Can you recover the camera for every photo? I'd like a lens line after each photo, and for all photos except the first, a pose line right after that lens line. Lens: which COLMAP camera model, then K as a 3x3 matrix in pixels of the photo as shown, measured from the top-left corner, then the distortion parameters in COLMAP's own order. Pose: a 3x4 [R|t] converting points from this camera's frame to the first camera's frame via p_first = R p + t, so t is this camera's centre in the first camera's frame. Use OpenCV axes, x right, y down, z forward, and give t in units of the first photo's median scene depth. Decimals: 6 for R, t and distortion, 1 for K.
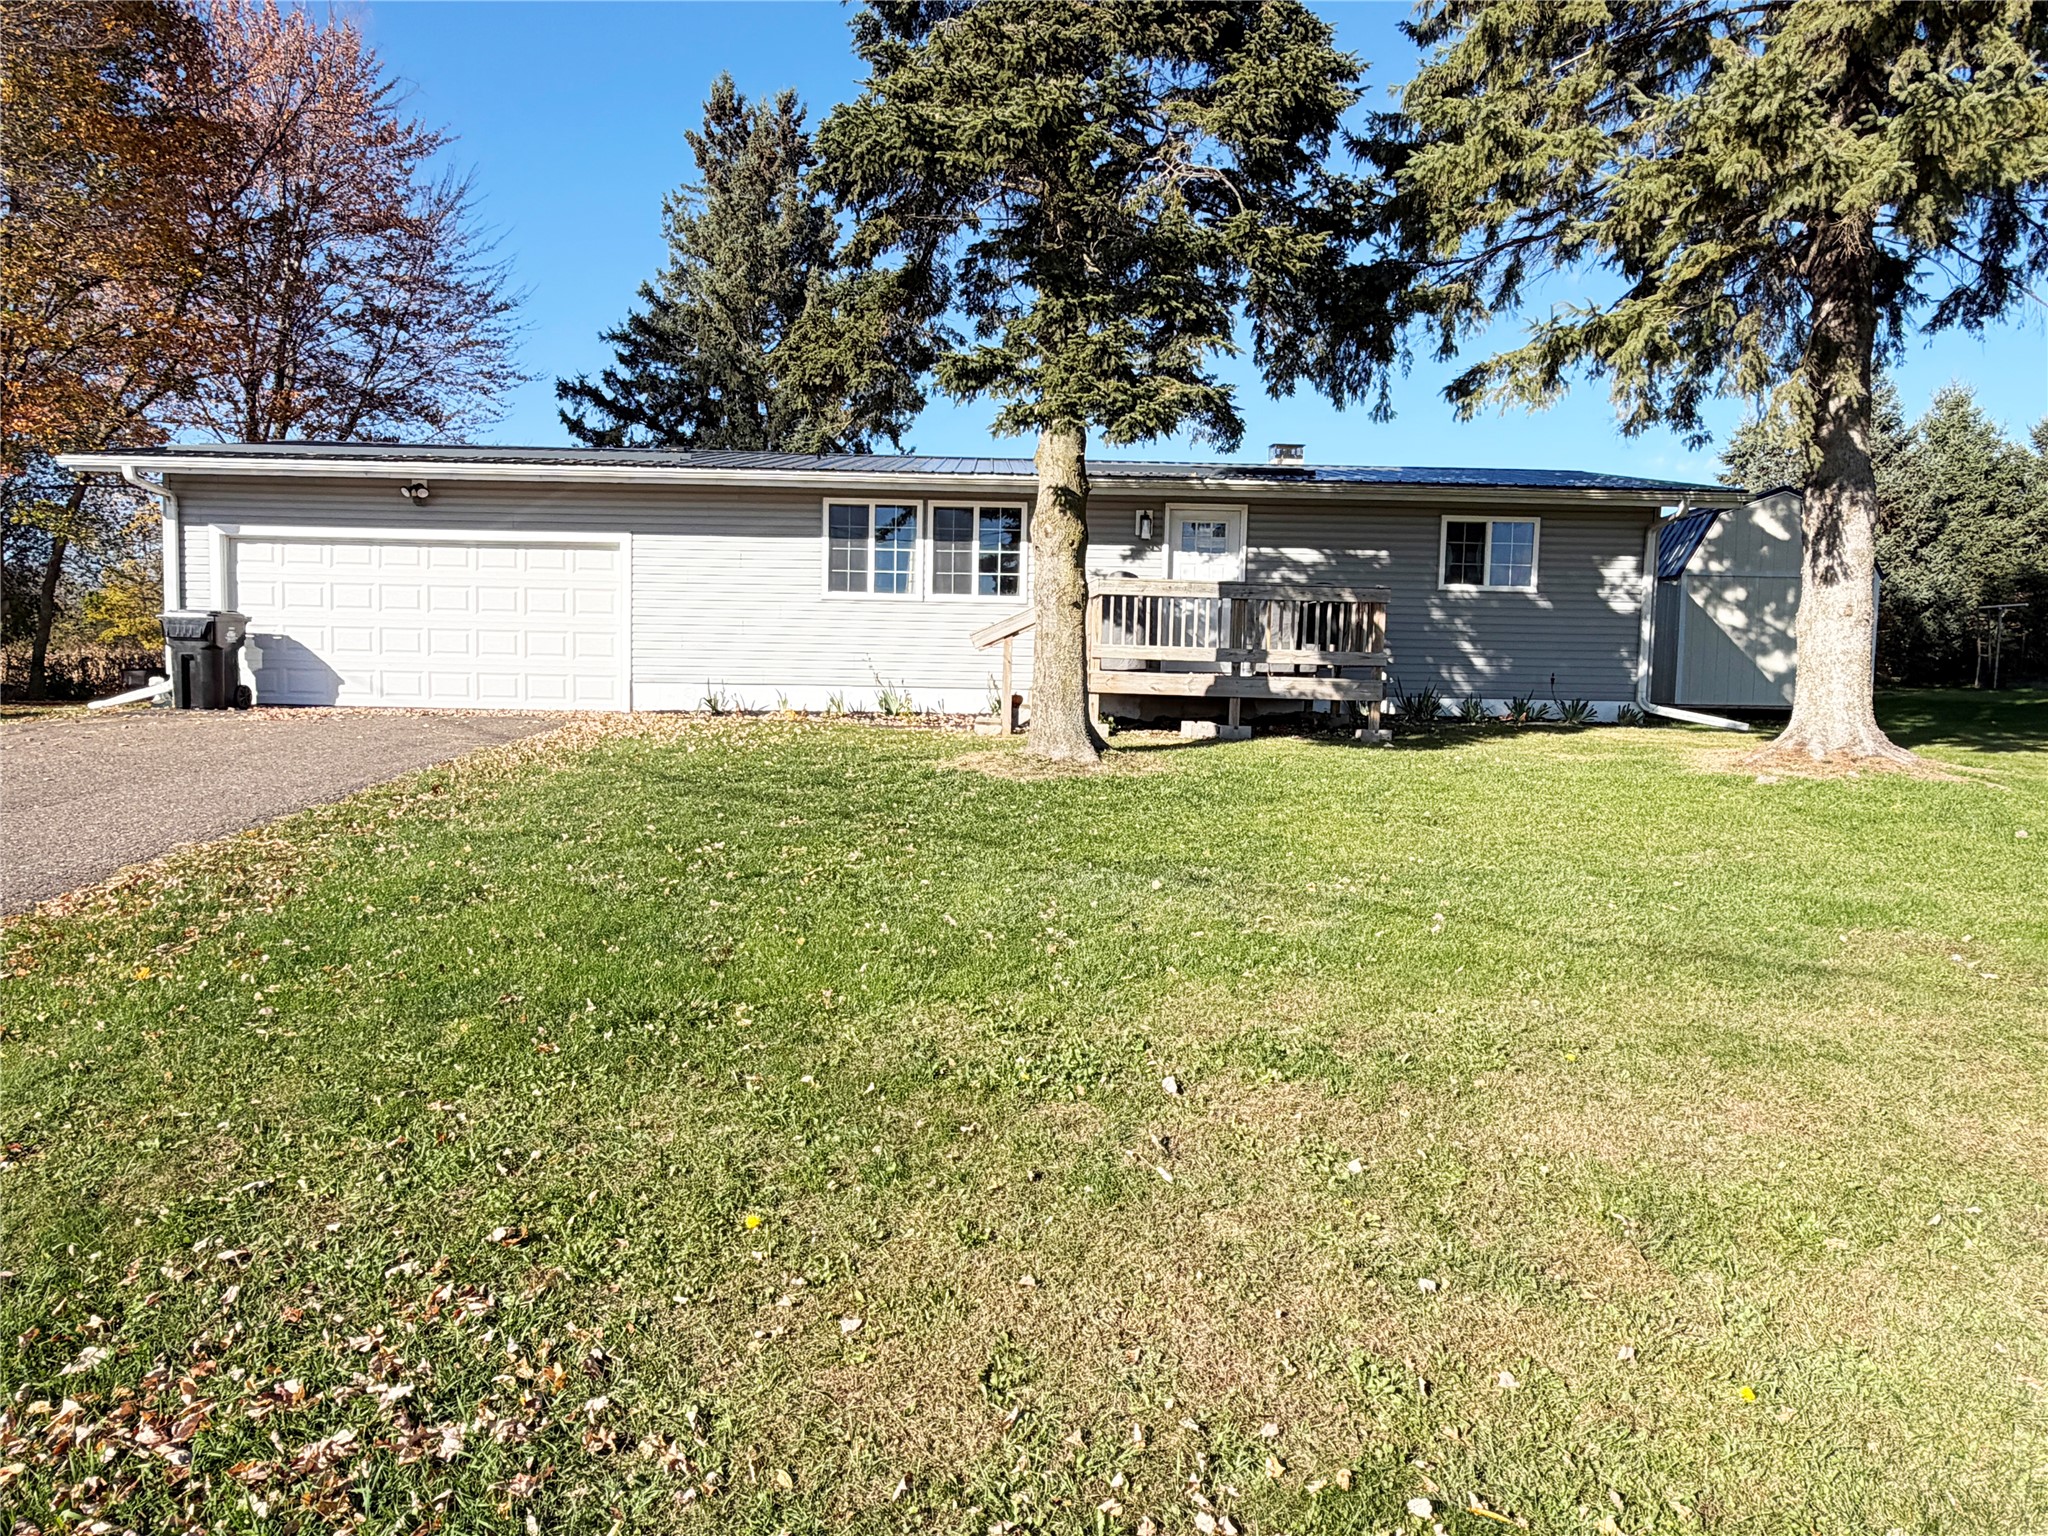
lens RADIAL K [[1313.9, 0, 988.7], [0, 1313.9, 769.6], [0, 0, 1]] dist [0.000658, -0.000718]
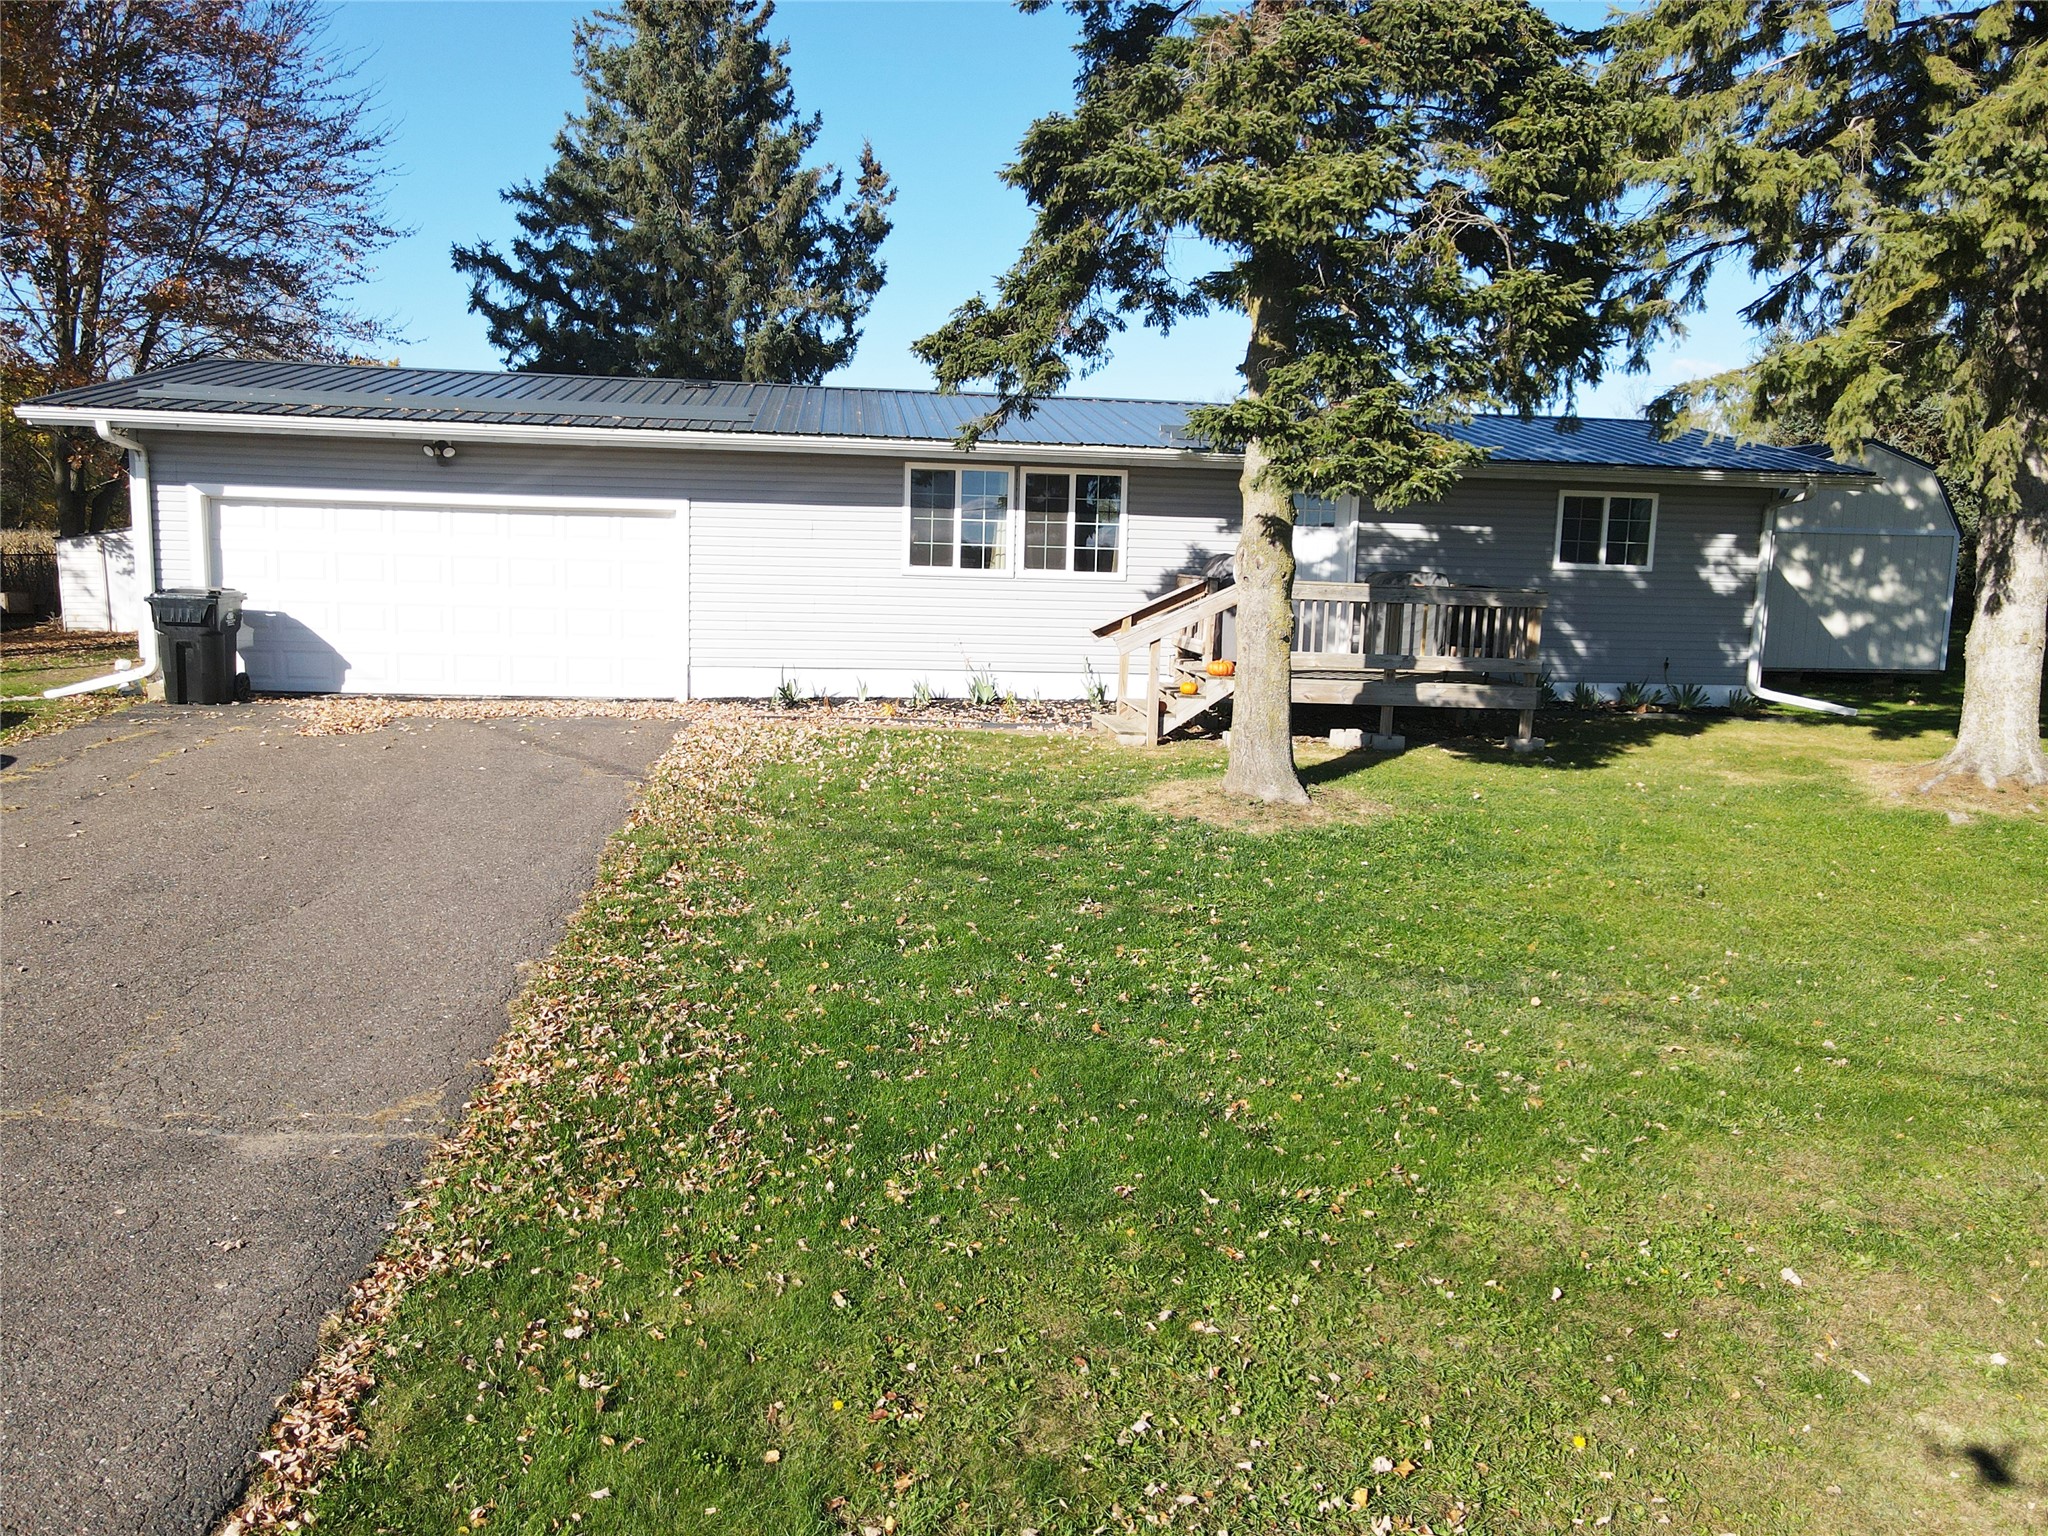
lens RADIAL K [[1503.6, 0, 1021.8], [0, 1503.6, 810.9], [0, 0, 1]] dist [-0.028578, 0.001255]
pose [[0.991415, -0.012873, 0.130114, -0.182663], [-0.001513, 0.993946, 0.109862, -0.082034], [-0.130740, -0.109116, 0.985394, -0.051388]]
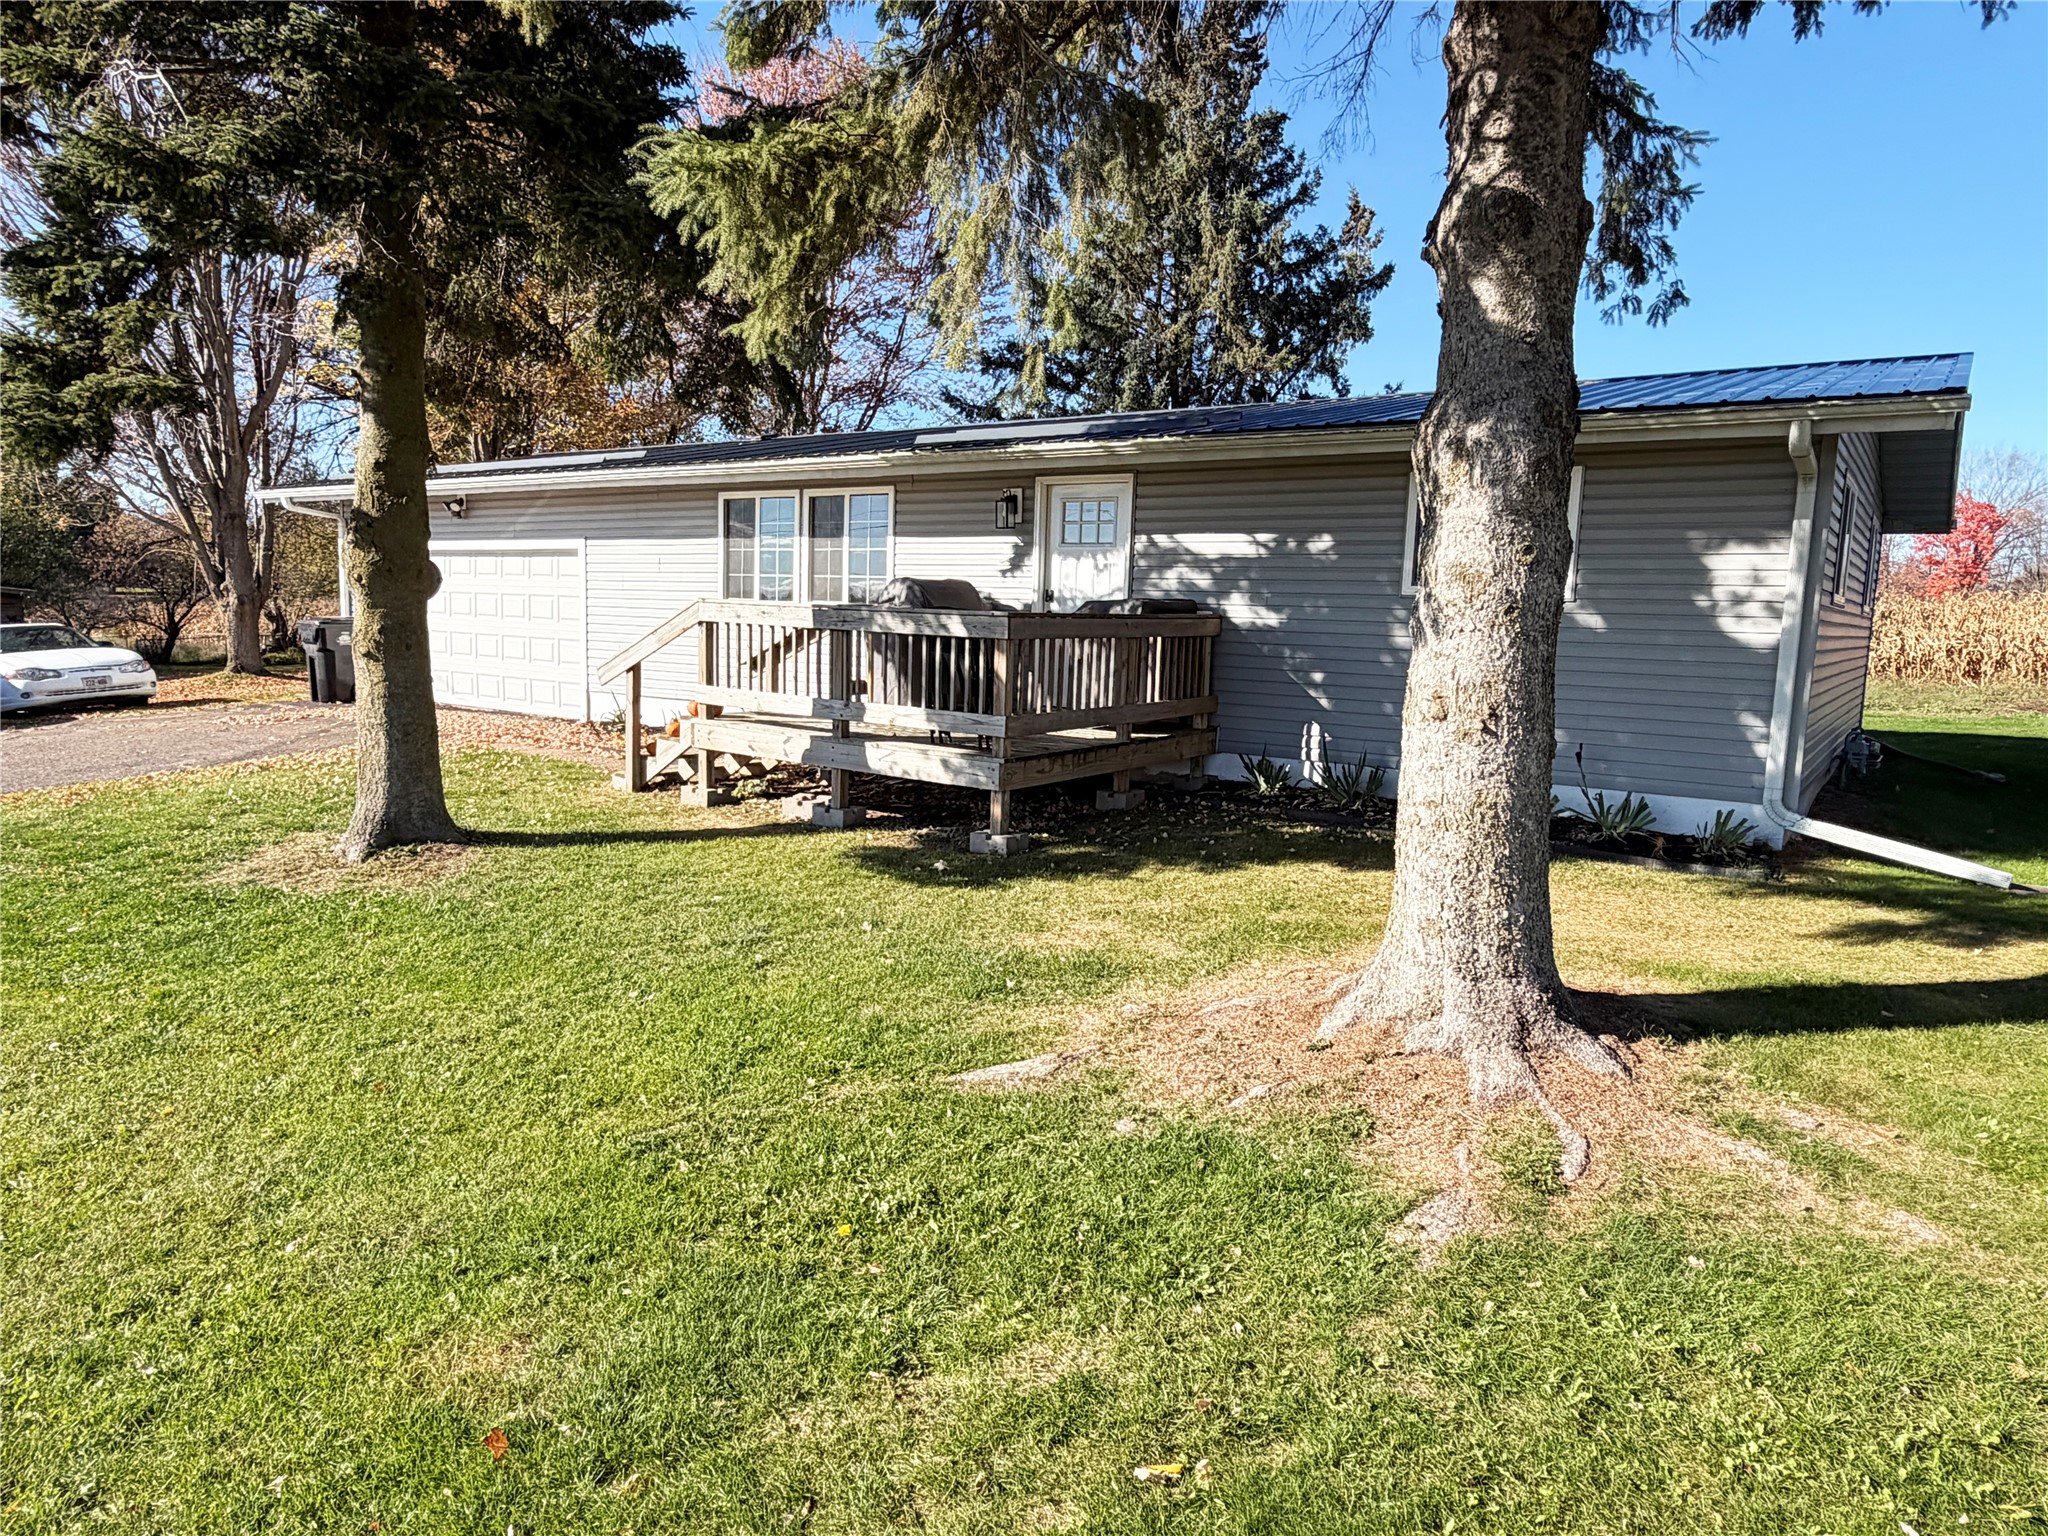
lens RADIAL K [[1306.1, 0, 1061.3], [0, 1306.1, 774.3], [0, 0, 1]] dist [-0.003726, -0.000513]
pose [[0.811885, 0.078882, -0.578464, 0.581043], [-0.050676, 0.996612, 0.064778, -0.086123], [0.581614, -0.023277, 0.813132, 0.413971]]
